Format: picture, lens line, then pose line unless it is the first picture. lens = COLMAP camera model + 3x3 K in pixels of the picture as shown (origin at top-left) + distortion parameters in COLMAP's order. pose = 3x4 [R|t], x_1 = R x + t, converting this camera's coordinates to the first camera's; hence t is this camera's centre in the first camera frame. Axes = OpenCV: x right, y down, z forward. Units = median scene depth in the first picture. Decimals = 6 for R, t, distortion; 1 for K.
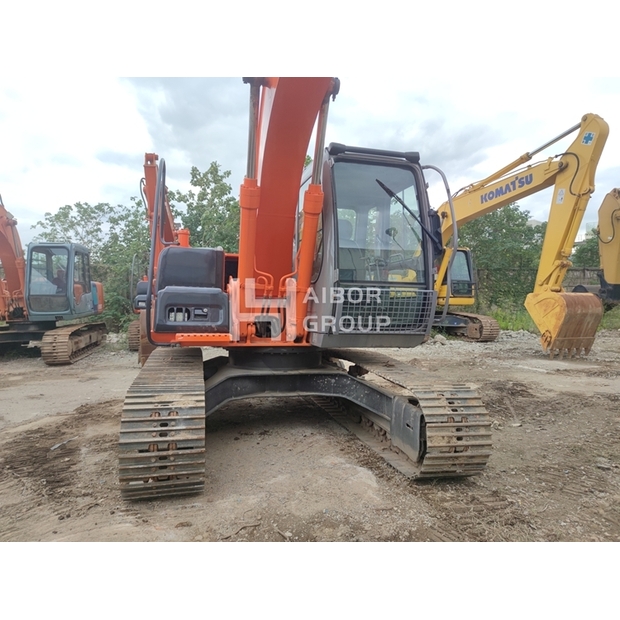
lens RADIAL K [[454.4, 0, 309.9], [0, 454.4, 309.7], [0, 0, 1]] dist [0.005573, -0.000625]
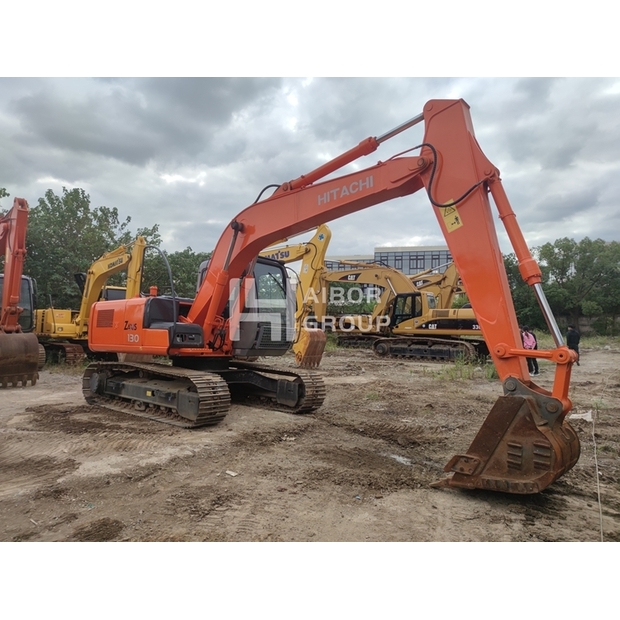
lens RADIAL K [[454.4, 0, 309.3], [0, 454.4, 309.1], [0, 0, 1]] dist [0.005573, -0.000625]
pose [[0.815952, 0.046377, 0.576256, -0.380267], [-0.007997, 0.997587, -0.068962, 0.006123], [-0.578064, 0.051662, 0.814354, -0.328277]]
